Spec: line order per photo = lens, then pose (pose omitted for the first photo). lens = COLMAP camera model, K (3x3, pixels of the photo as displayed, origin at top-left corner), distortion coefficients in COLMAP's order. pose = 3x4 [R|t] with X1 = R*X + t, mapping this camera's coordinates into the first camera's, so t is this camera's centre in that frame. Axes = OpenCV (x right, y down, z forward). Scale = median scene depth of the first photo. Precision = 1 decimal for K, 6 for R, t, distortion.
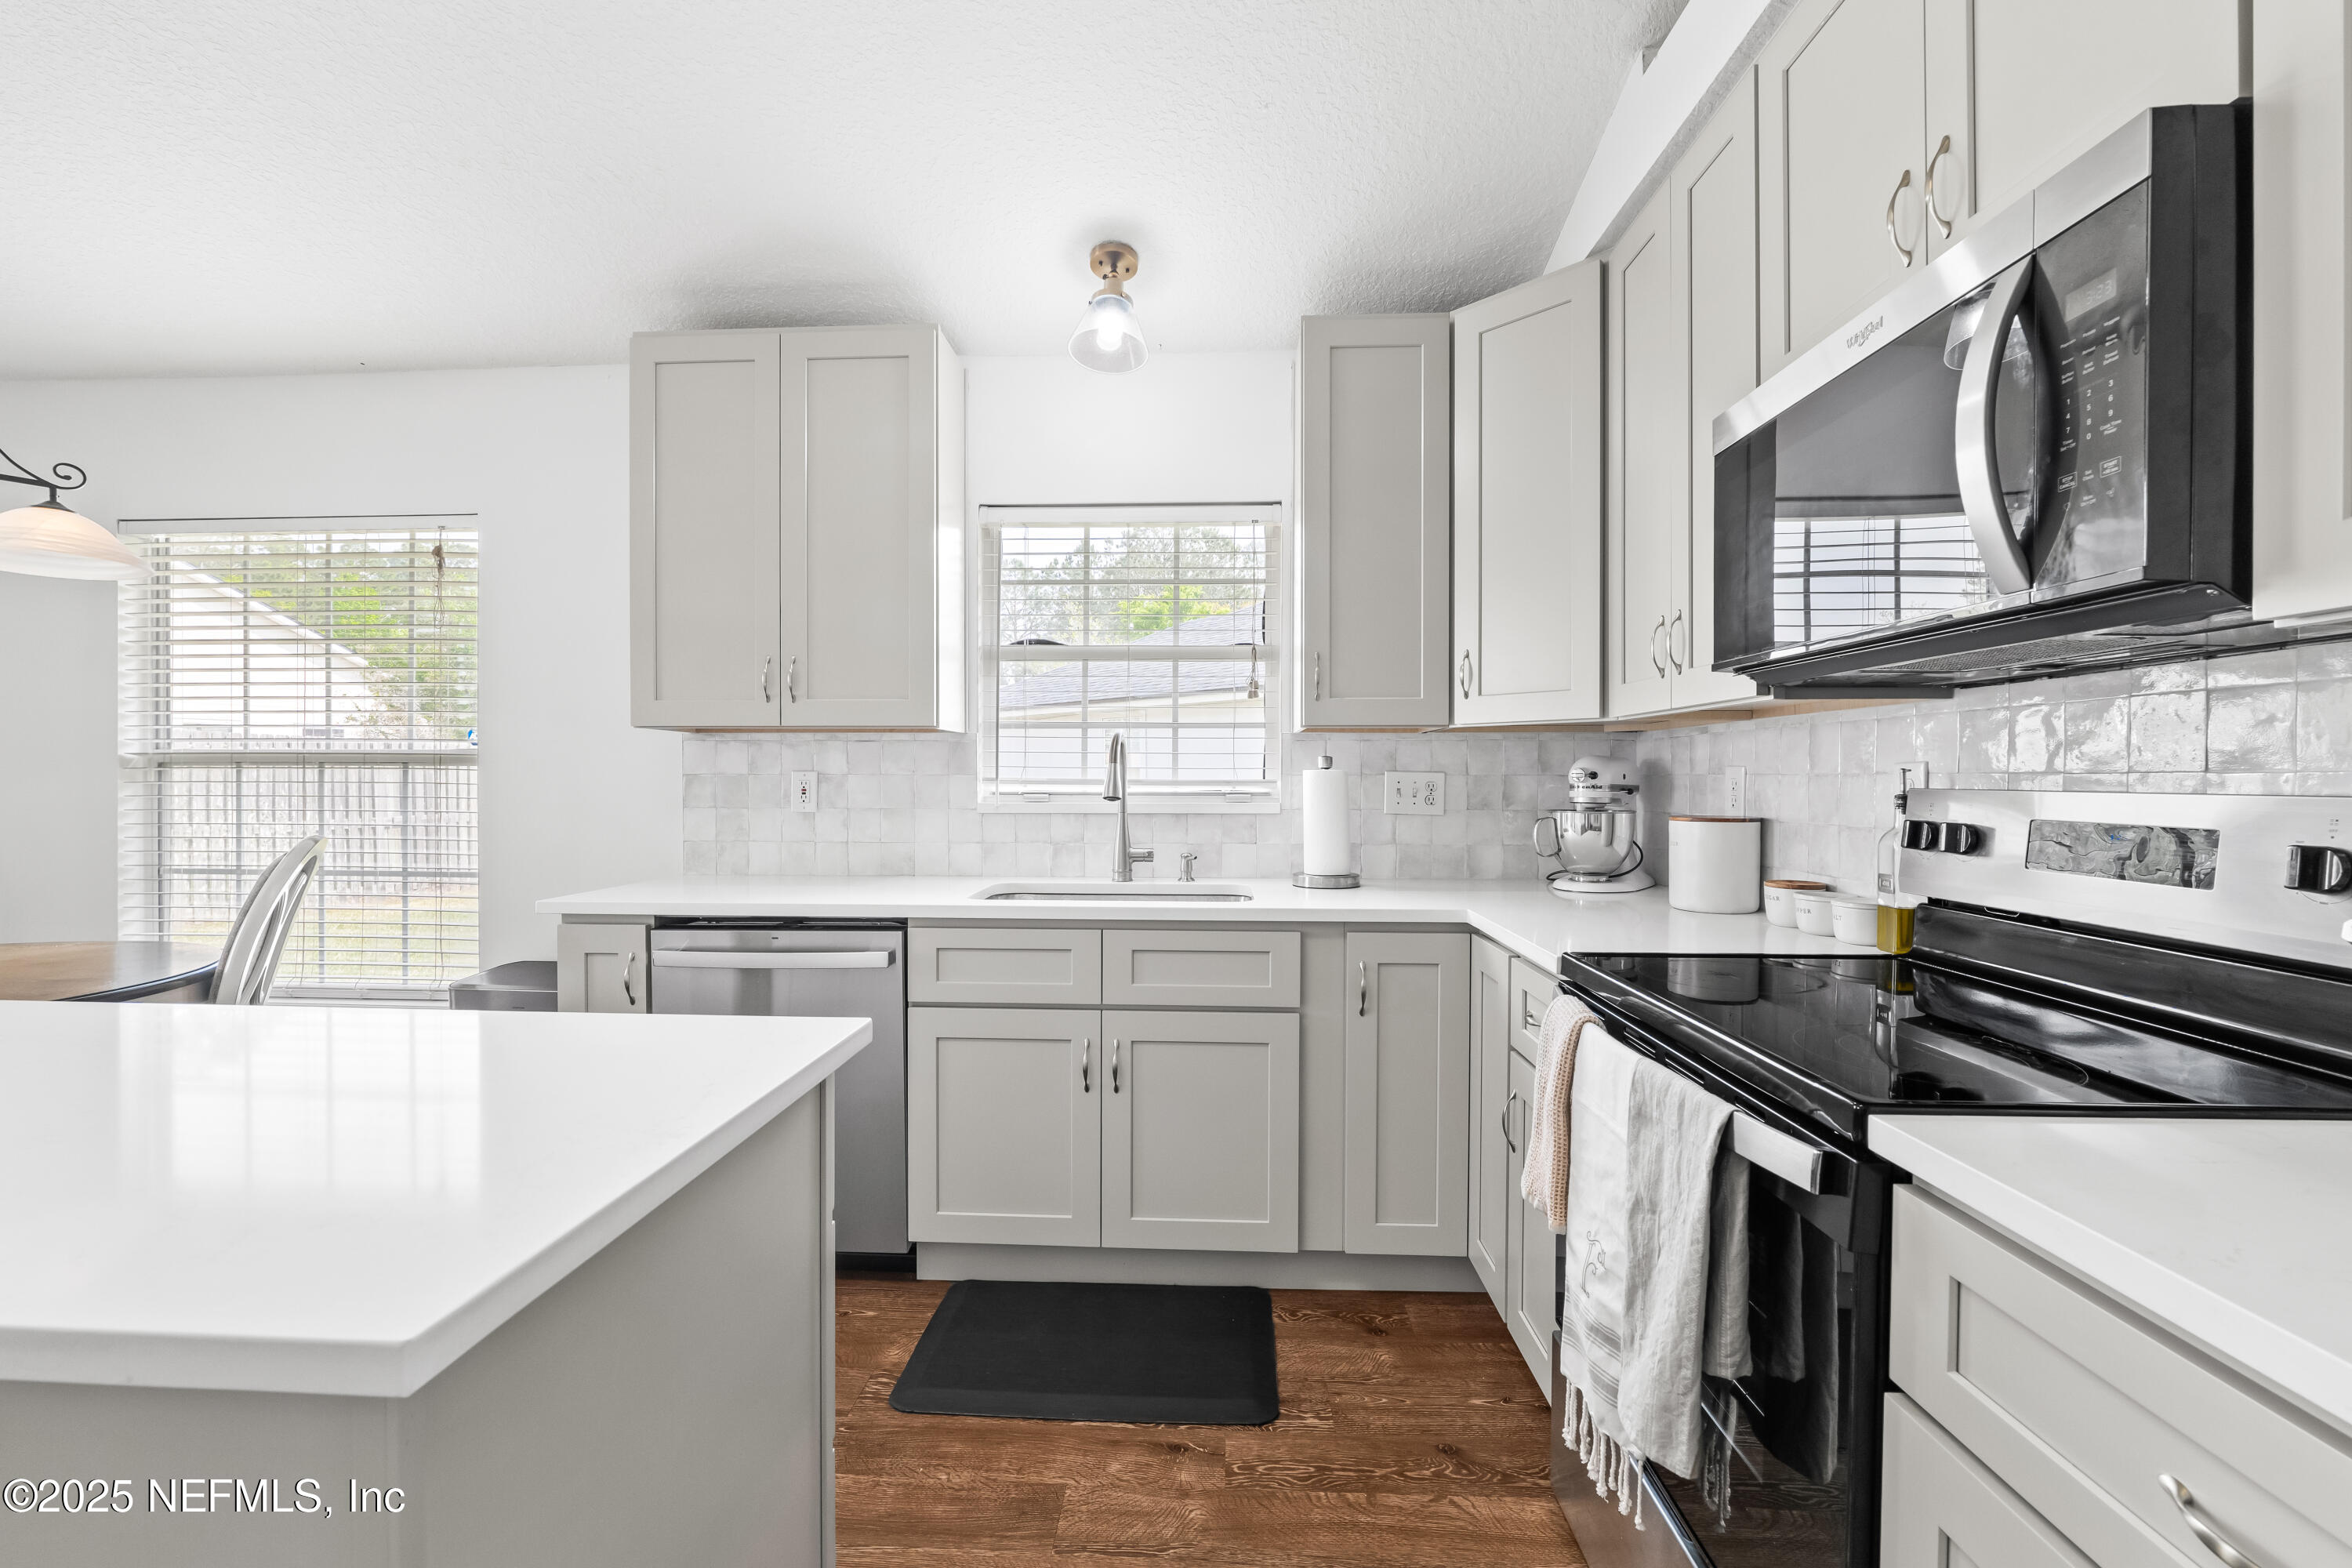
lens RADIAL K [[982.4, 0, 1168.1], [0, 982.4, 785.7], [0, 0, 1]] dist [-0.013426, 0.000645]
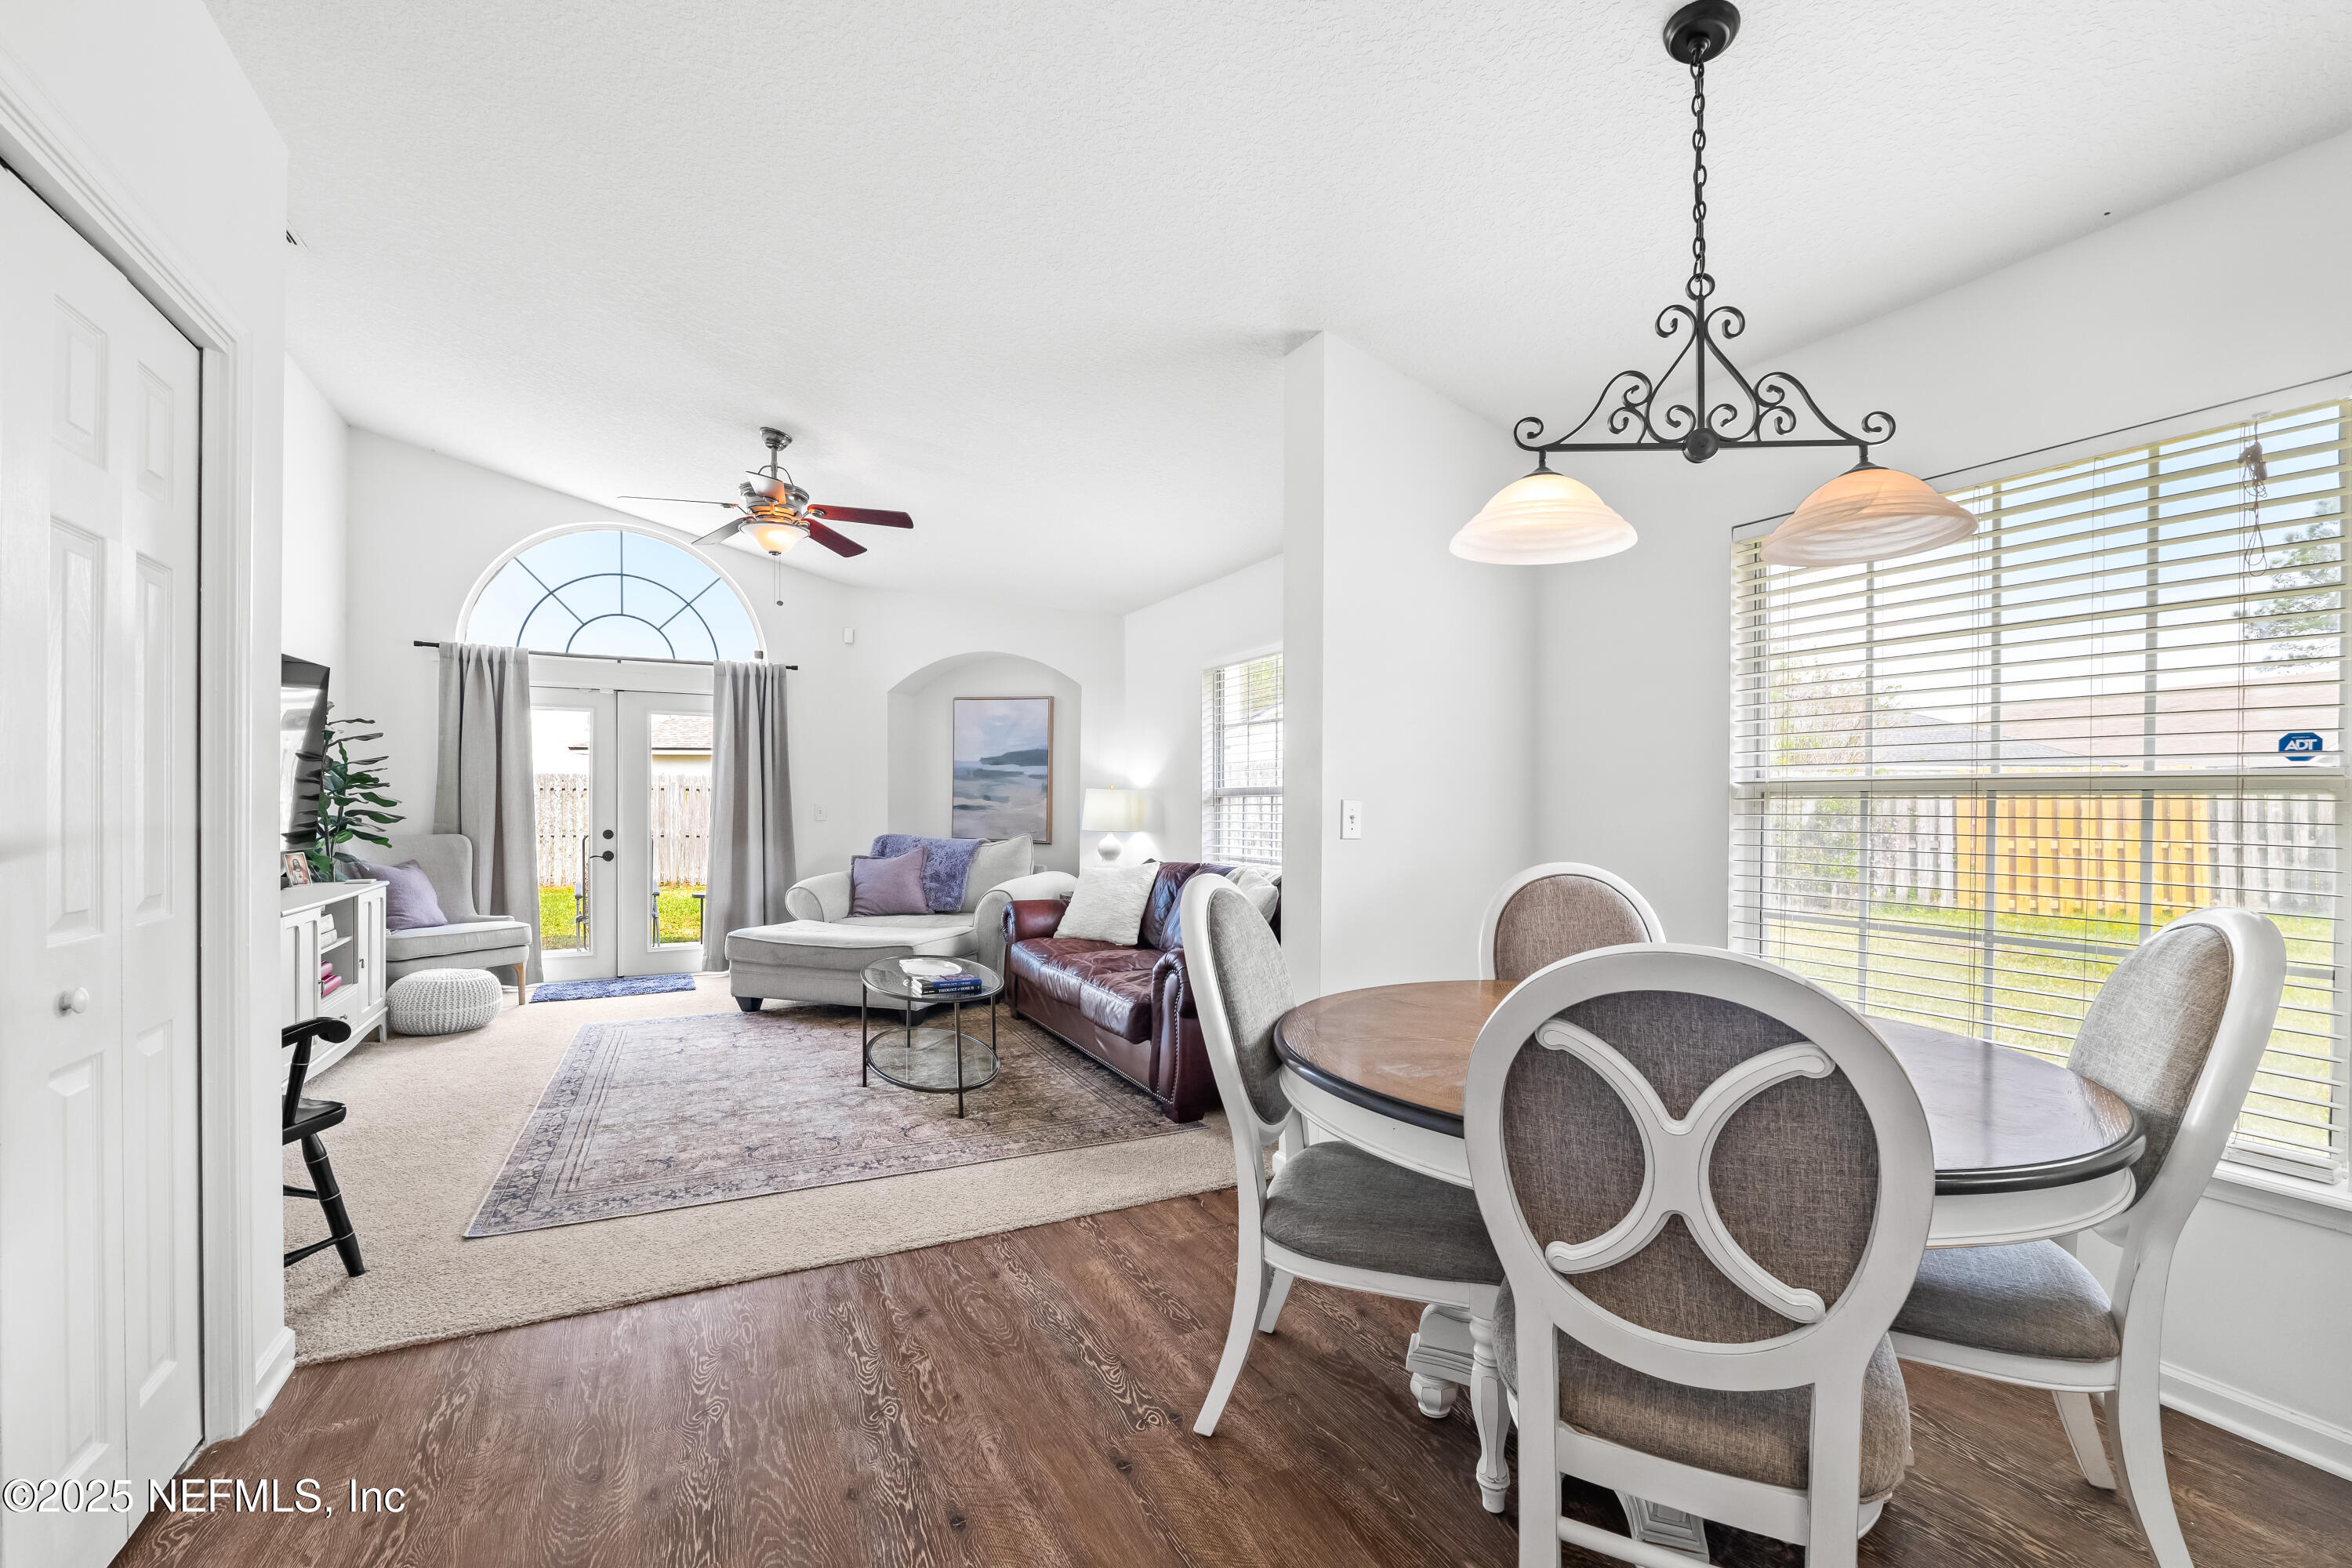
lens RADIAL K [[986.9, 0, 1176.5], [0, 986.9, 807.0], [0, 0, 1]] dist [-0.010707, -0.000249]
pose [[0.503556, 0.005306, -0.863947, -0.665100], [-0.012299, 0.999924, -0.001028, -0.003725], [0.863875, 0.011143, 0.503583, 0.097886]]
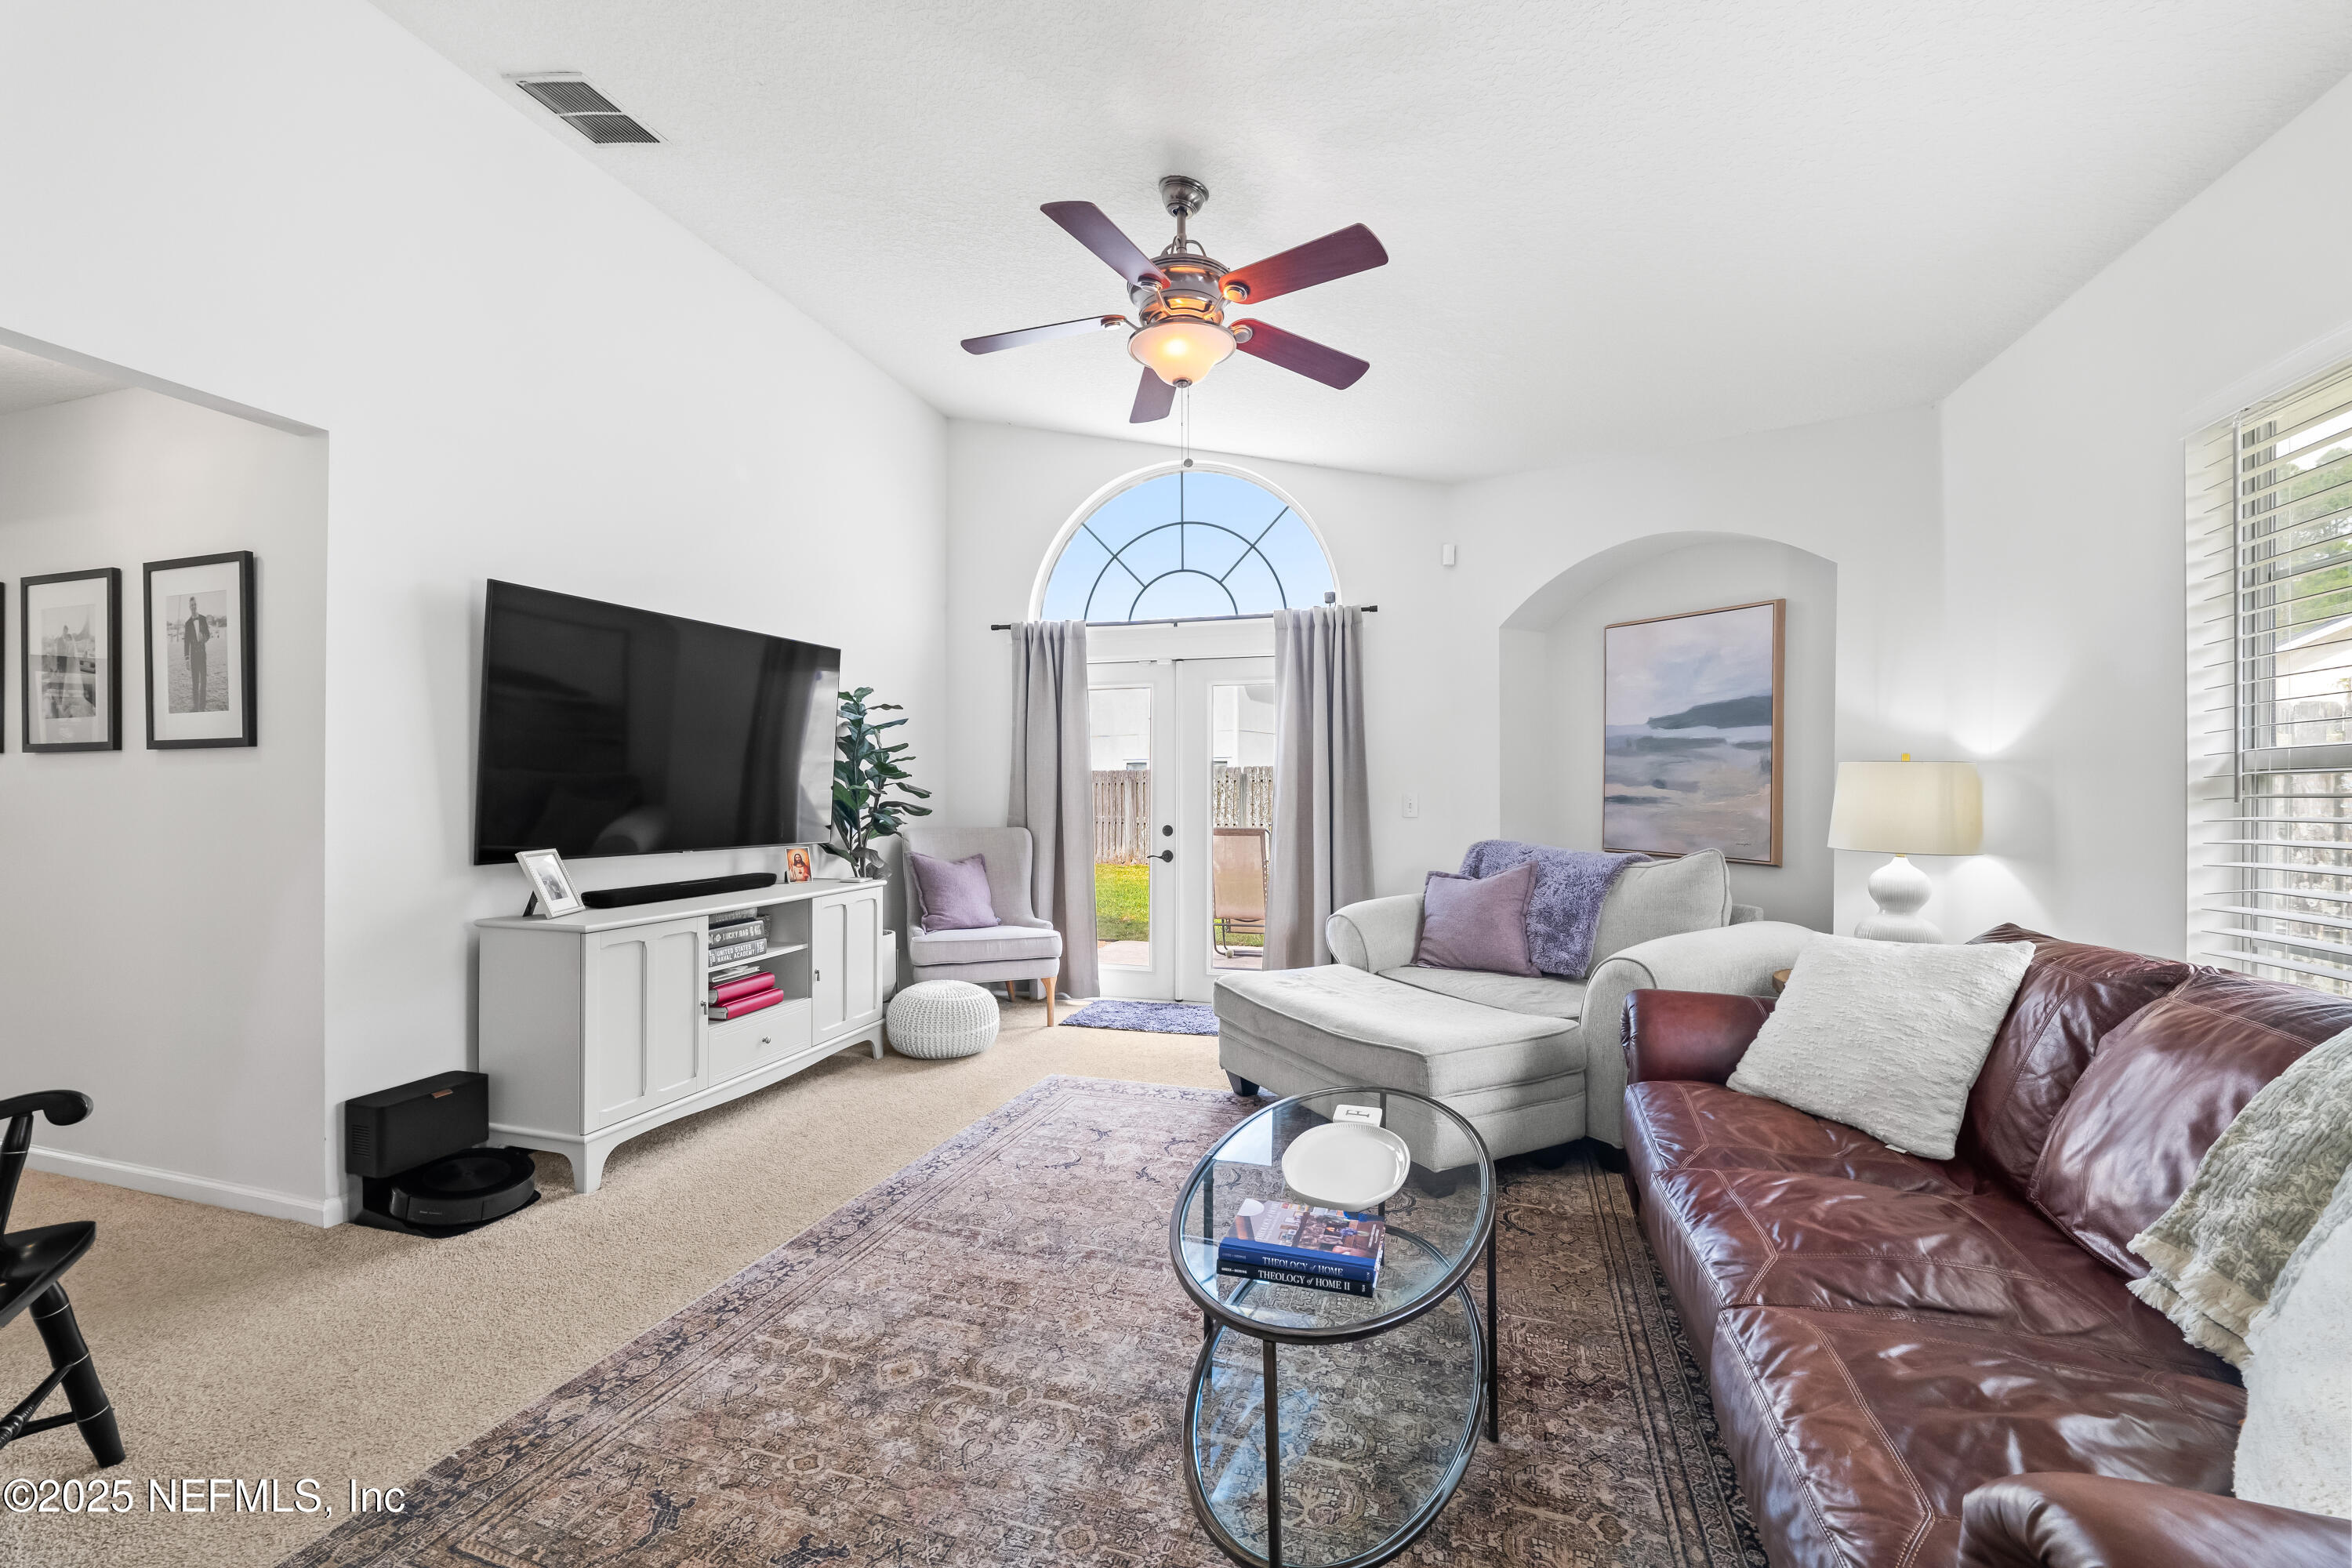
lens RADIAL K [[957.1, 0, 1171.5], [0, 957.1, 791.5], [0, 0, 1]] dist [-0.011916, 0.000305]
pose [[-0.239296, -0.000527, -0.970946, -1.596857], [-0.010705, 0.999941, 0.002096, -0.007774], [0.970888, 0.010895, -0.239287, 0.636818]]
